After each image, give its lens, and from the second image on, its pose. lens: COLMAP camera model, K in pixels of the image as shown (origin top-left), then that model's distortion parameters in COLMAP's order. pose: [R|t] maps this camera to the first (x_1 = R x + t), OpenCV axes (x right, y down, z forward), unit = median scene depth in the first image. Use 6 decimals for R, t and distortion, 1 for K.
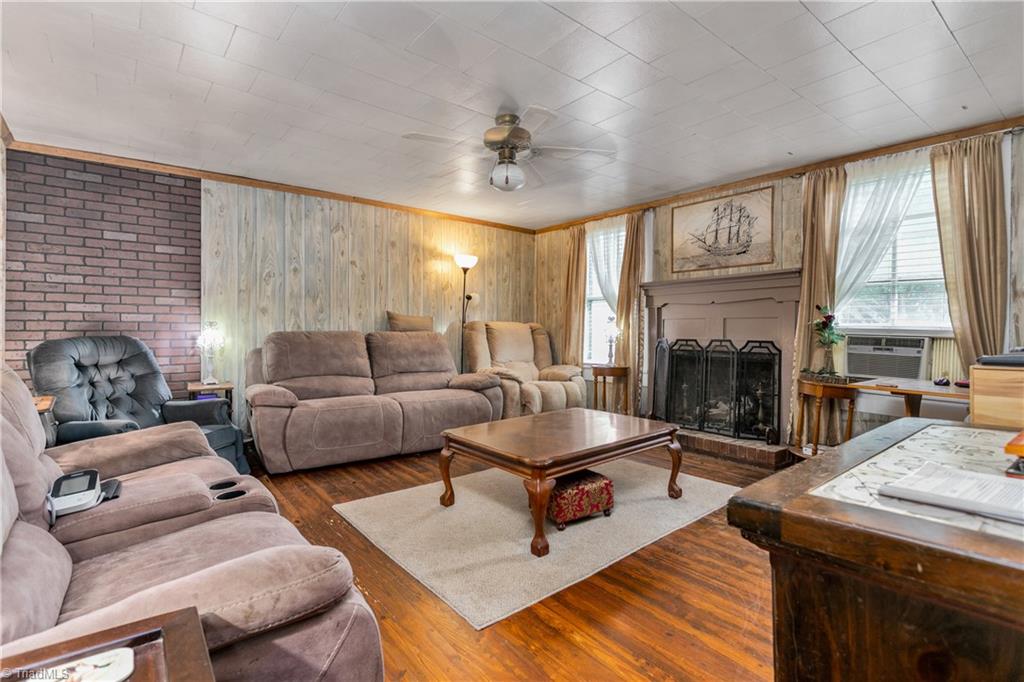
lens RADIAL K [[488.2, 0, 512.6], [0, 488.2, 330.7], [0, 0, 1]] dist [0.002291, 0.000653]
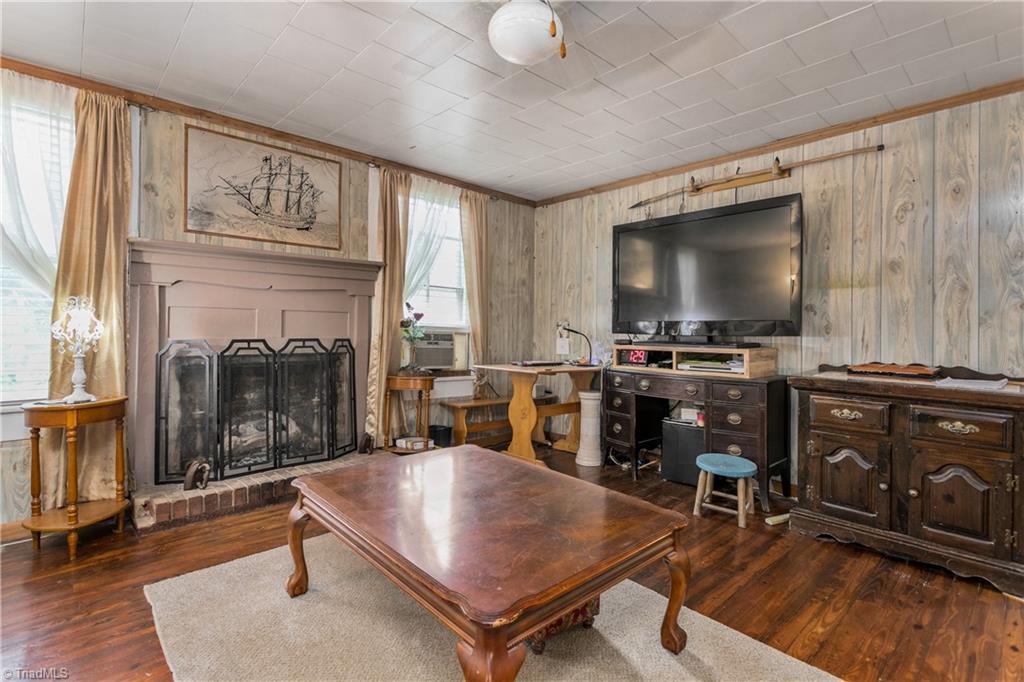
lens RADIAL K [[488.2, 0, 512.6], [0, 488.2, 330.7], [0, 0, 1]] dist [0.002291, 0.000653]
pose [[-0.069105, -0.002637, 0.997606, -0.345565], [-0.004746, 0.999986, 0.002315, 0.002696], [-0.997598, -0.004575, -0.069116, 0.707039]]
